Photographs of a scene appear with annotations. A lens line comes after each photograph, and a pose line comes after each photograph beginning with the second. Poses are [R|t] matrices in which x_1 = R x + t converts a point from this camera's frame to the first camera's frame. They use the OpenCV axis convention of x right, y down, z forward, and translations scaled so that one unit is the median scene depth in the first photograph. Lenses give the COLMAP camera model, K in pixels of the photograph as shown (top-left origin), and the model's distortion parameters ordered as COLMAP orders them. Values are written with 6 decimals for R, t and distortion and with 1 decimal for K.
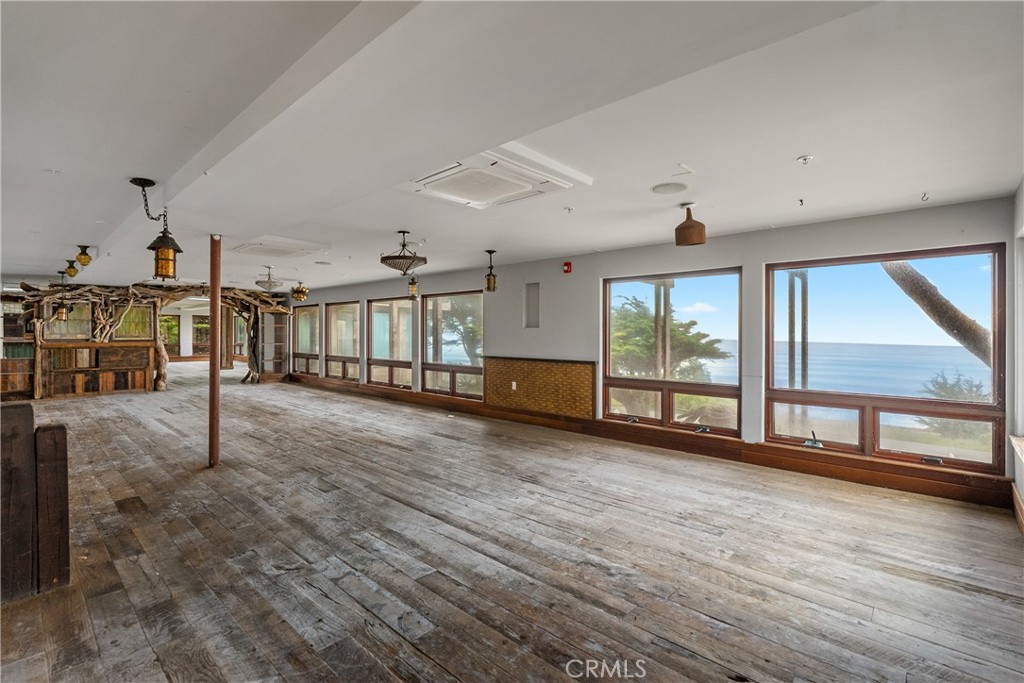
lens RADIAL K [[478.6, 0, 515.9], [0, 478.6, 330.2], [0, 0, 1]] dist [-0.002991, 0.000357]
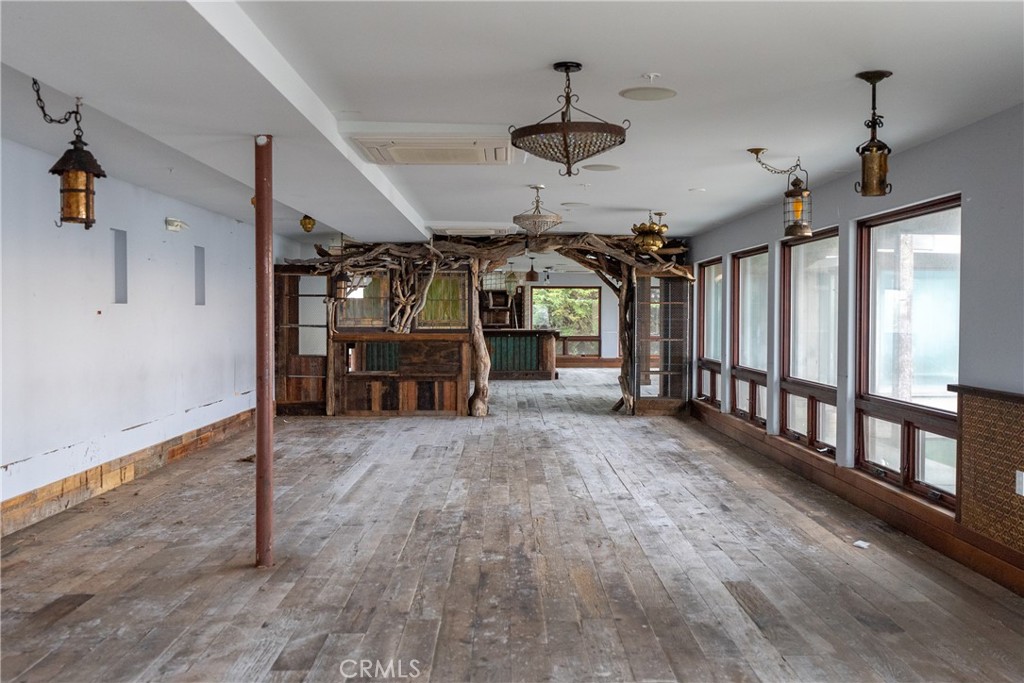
lens RADIAL K [[984.6, 0, 512.0], [0, 984.6, 341.5], [0, 0, 1]] dist [0.001079, 0.000409]
pose [[0.680204, 0.017325, -0.732818, 0.184815], [0.005500, 0.999572, 0.028736, 0.000068], [0.733002, -0.023577, 0.679817, 0.224759]]
